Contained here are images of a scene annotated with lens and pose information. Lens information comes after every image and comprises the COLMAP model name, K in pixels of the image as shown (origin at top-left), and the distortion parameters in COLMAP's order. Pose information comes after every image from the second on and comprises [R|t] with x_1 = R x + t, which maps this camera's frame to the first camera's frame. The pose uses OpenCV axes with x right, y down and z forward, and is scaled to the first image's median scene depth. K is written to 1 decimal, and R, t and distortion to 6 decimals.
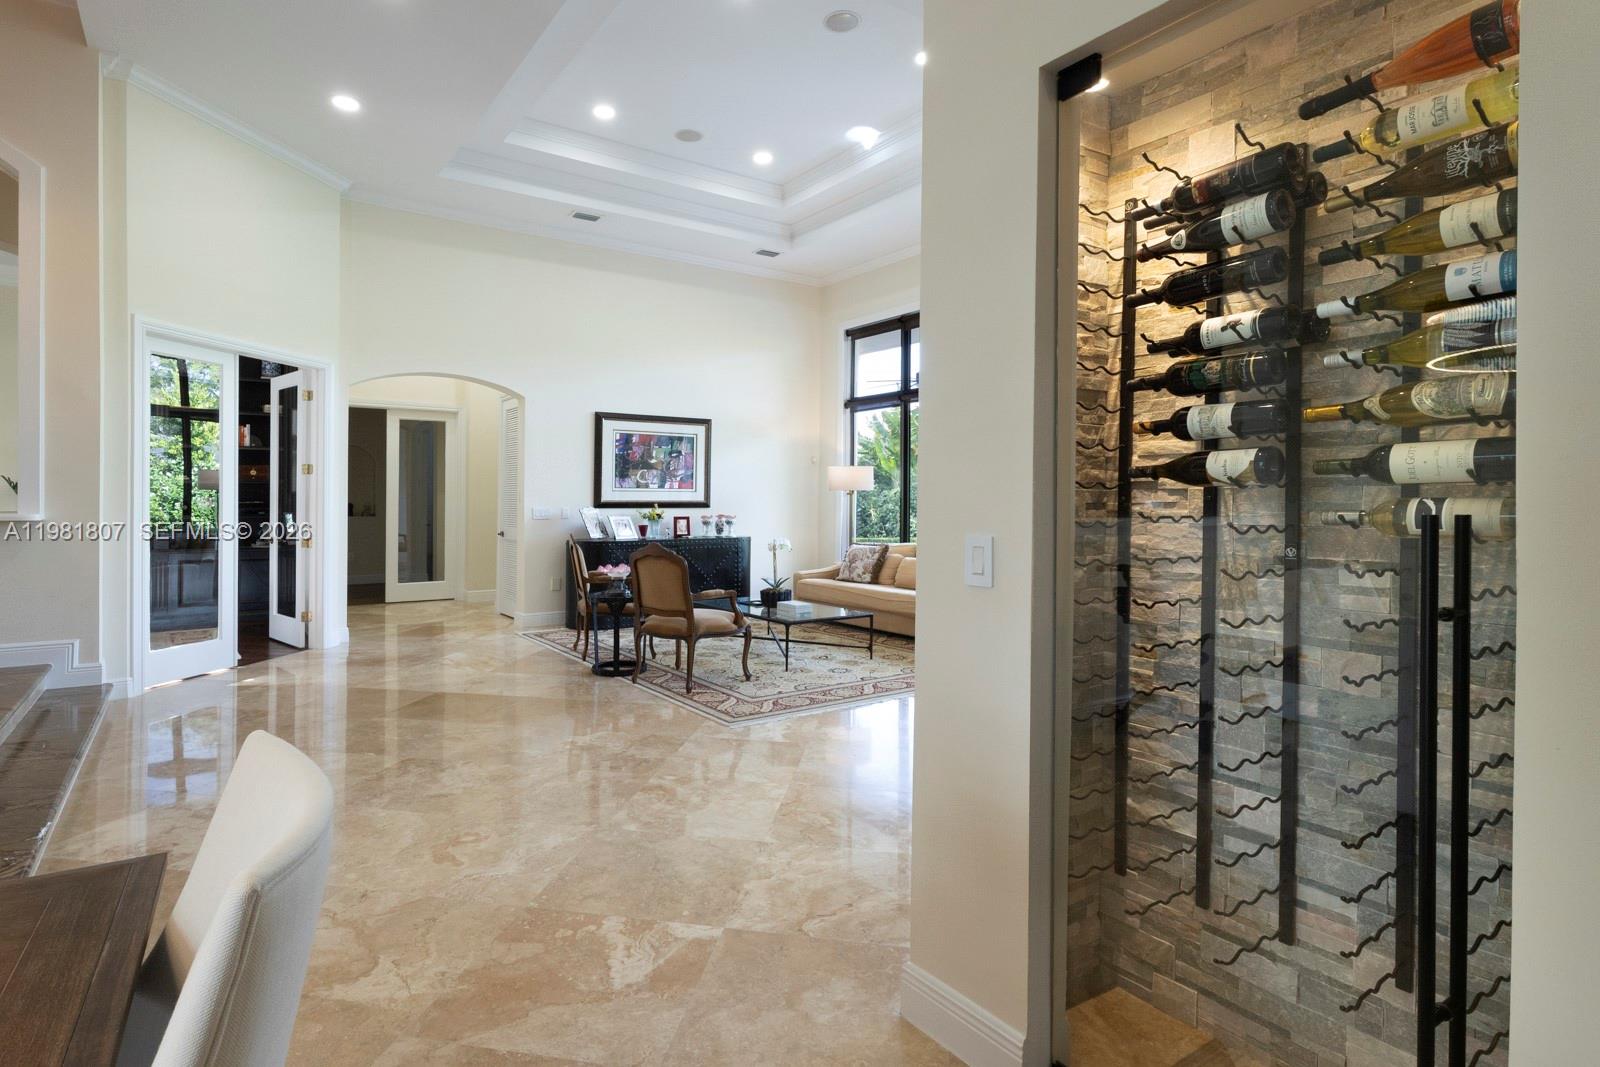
lens RADIAL K [[763.3, 0, 785.3], [0, 763.3, 494.7], [0, 0, 1]] dist [0.001590, -0.000639]
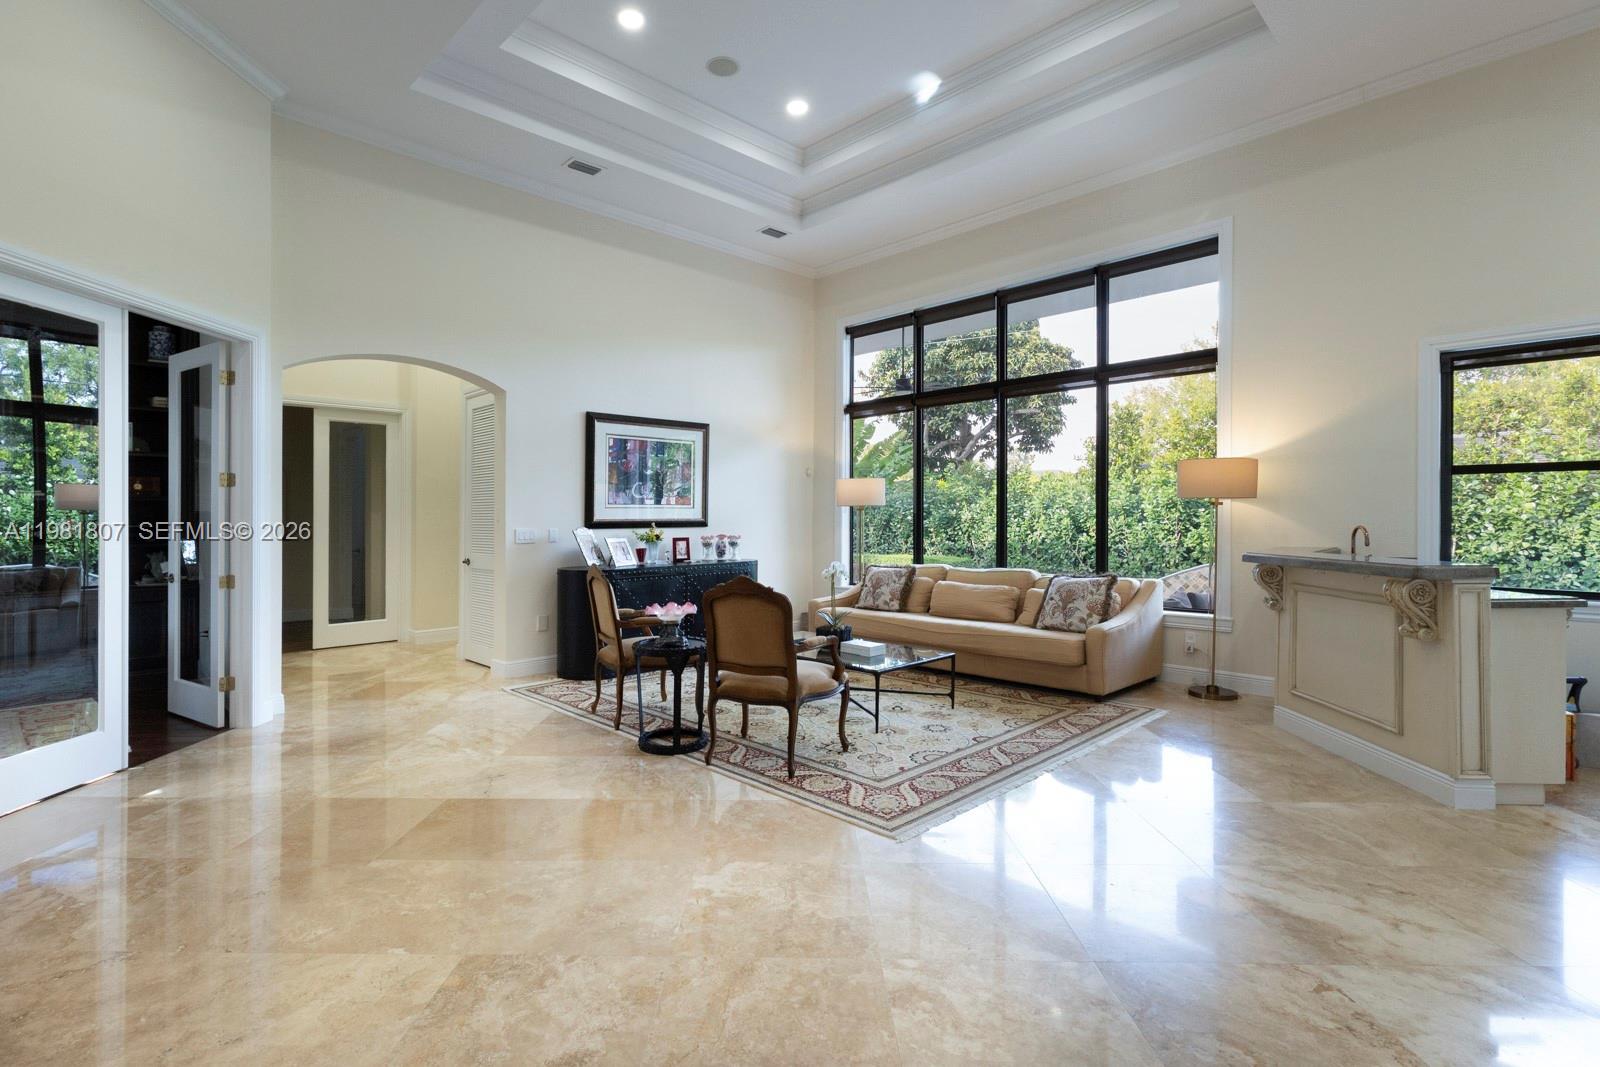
lens RADIAL K [[763.3, 0, 777.3], [0, 763.3, 507.8], [0, 0, 1]] dist [0.001590, -0.000639]
pose [[0.994316, -0.007219, 0.106228, -0.137071], [0.007849, 0.999954, -0.005511, 0.001229], [-0.106183, 0.006313, 0.994327, 0.167274]]
